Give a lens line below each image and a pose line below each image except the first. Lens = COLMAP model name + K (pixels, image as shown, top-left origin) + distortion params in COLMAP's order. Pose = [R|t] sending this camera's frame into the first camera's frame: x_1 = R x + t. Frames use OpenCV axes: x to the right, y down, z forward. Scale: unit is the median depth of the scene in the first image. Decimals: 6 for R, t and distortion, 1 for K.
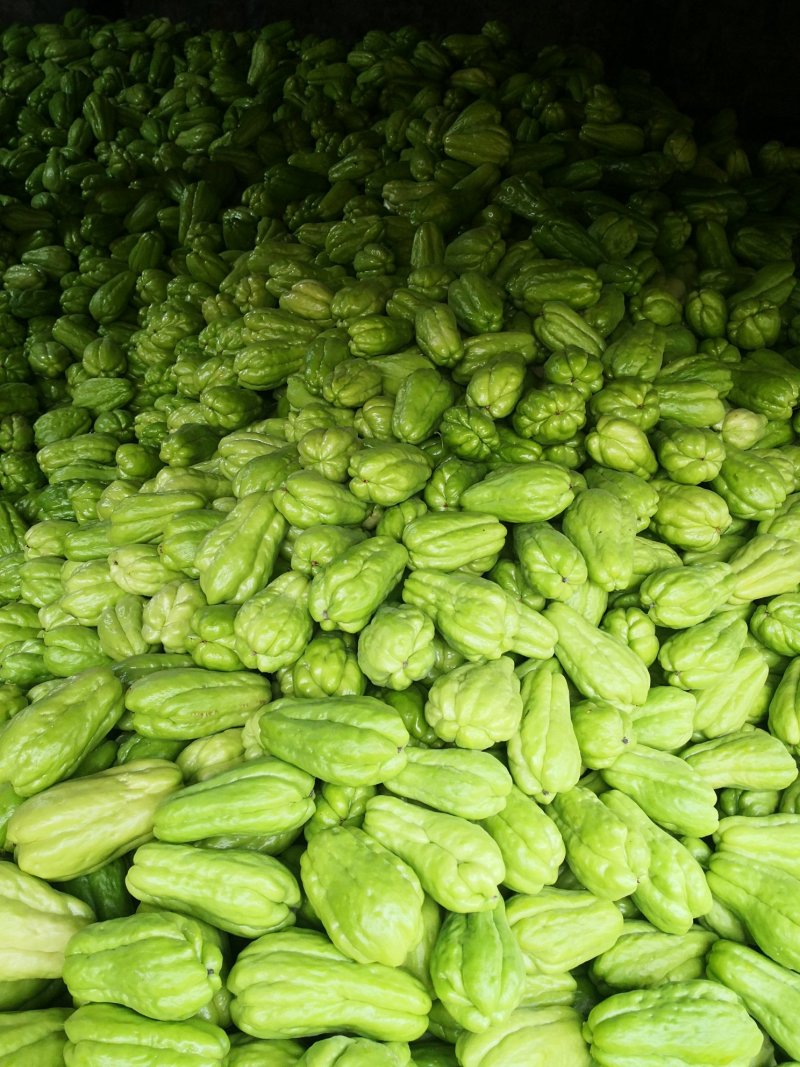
lens RADIAL K [[890.3, 0, 396.5], [0, 890.3, 533.9], [0, 0, 1]] dist [0.017862, -0.029471]
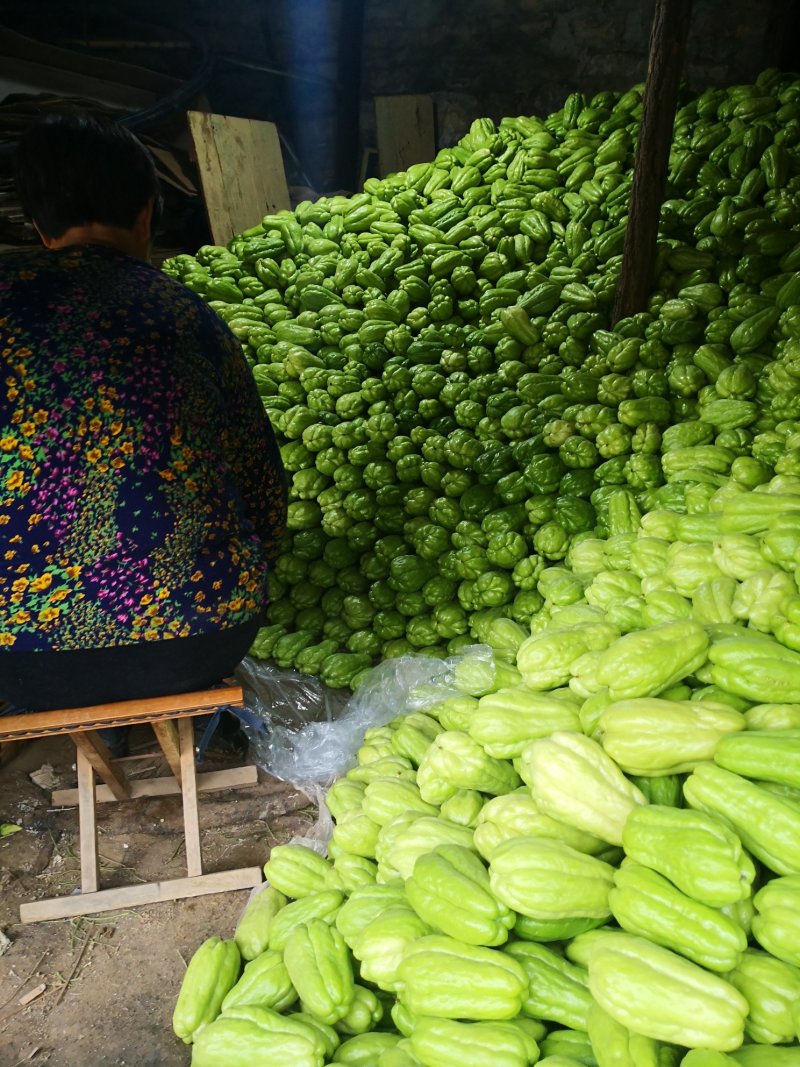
lens RADIAL K [[890.3, 0, 398.7], [0, 890.3, 538.8], [0, 0, 1]] dist [0.017862, -0.029471]
pose [[0.793652, 0.179511, -0.581285, 0.014510], [-0.206657, 0.978210, 0.019932, 0.055811], [0.572197, 0.104308, 0.813456, -0.110626]]
